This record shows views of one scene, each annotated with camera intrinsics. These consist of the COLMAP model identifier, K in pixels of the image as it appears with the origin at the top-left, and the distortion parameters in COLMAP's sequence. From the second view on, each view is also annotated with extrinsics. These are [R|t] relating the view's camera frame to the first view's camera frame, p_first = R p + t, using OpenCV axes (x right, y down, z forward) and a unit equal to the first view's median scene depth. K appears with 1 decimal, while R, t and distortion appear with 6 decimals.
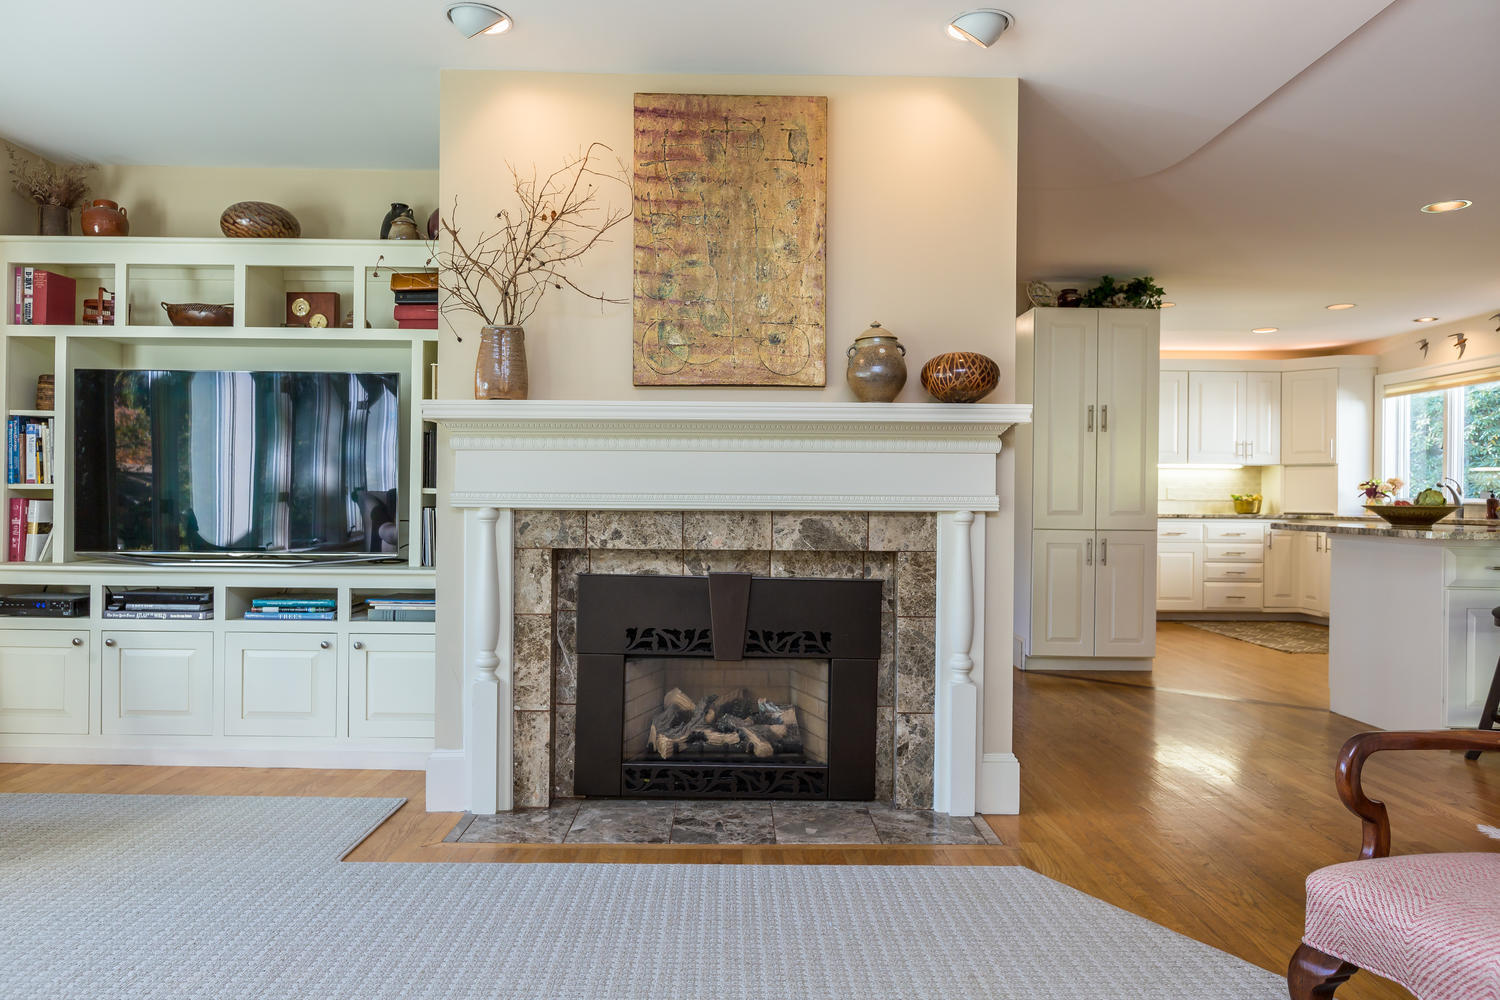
lens RADIAL K [[944.4, 0, 750.0], [0, 944.4, 500.0], [0, 0, 1]] dist [0.002156, 0.000189]
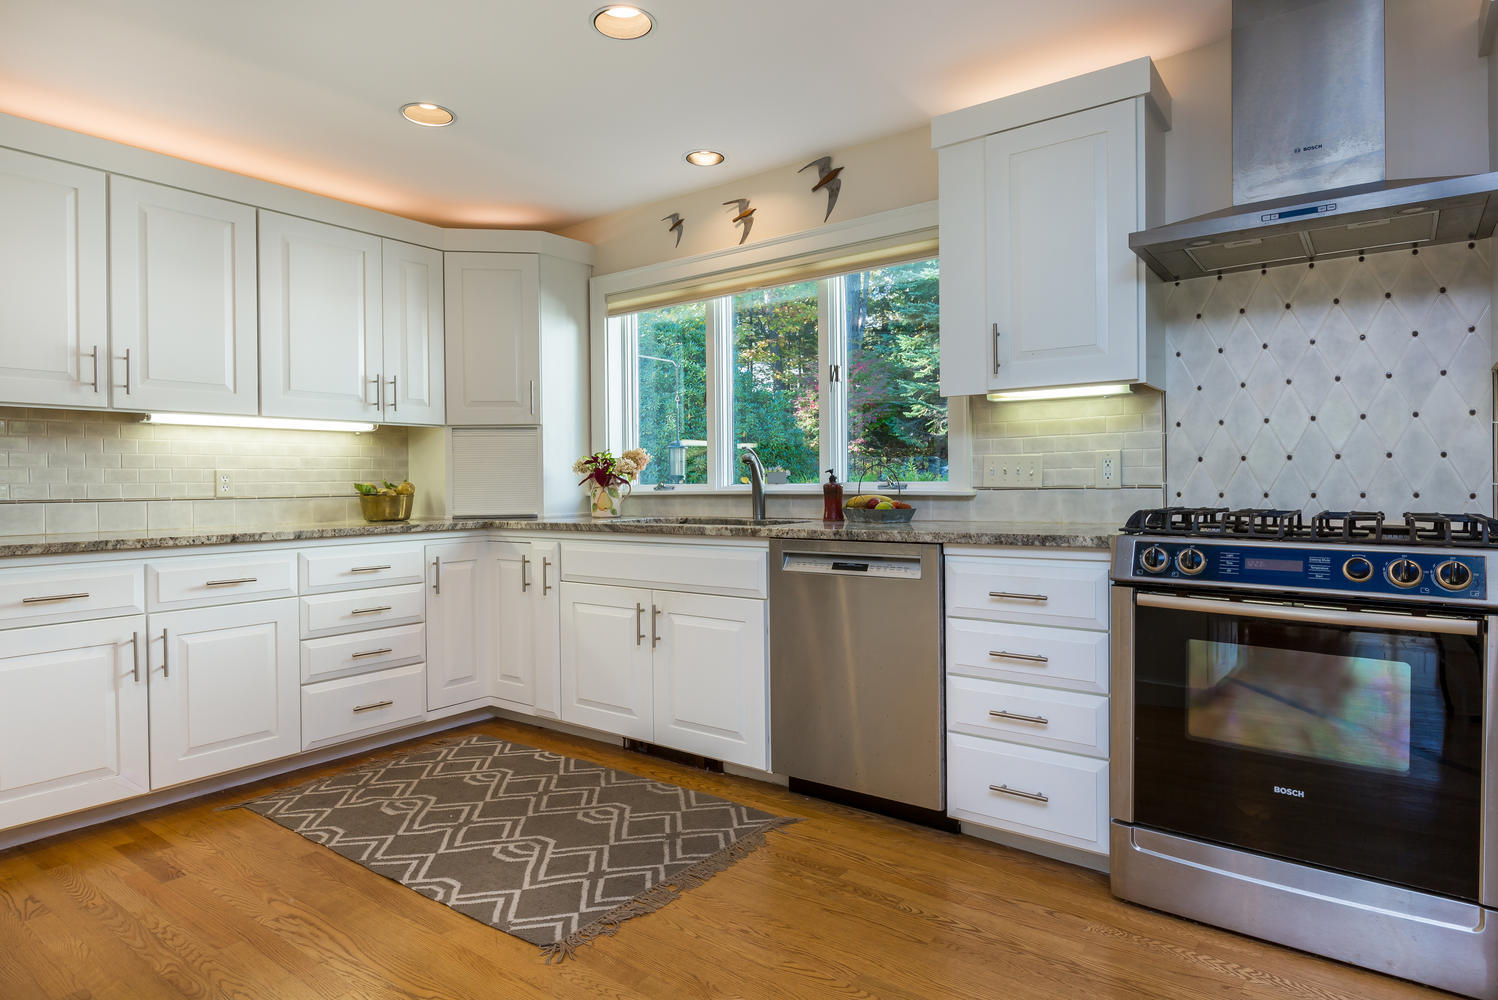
lens RADIAL K [[849.7, 0, 750.2], [0, 849.7, 484.5], [0, 0, 1]] dist [0.002675, -0.000976]
pose [[0.594776, -0.014115, 0.803768, 0.291143], [0.019896, 0.999798, 0.002836, -0.002614], [-0.803646, 0.014305, 0.594936, 0.603029]]
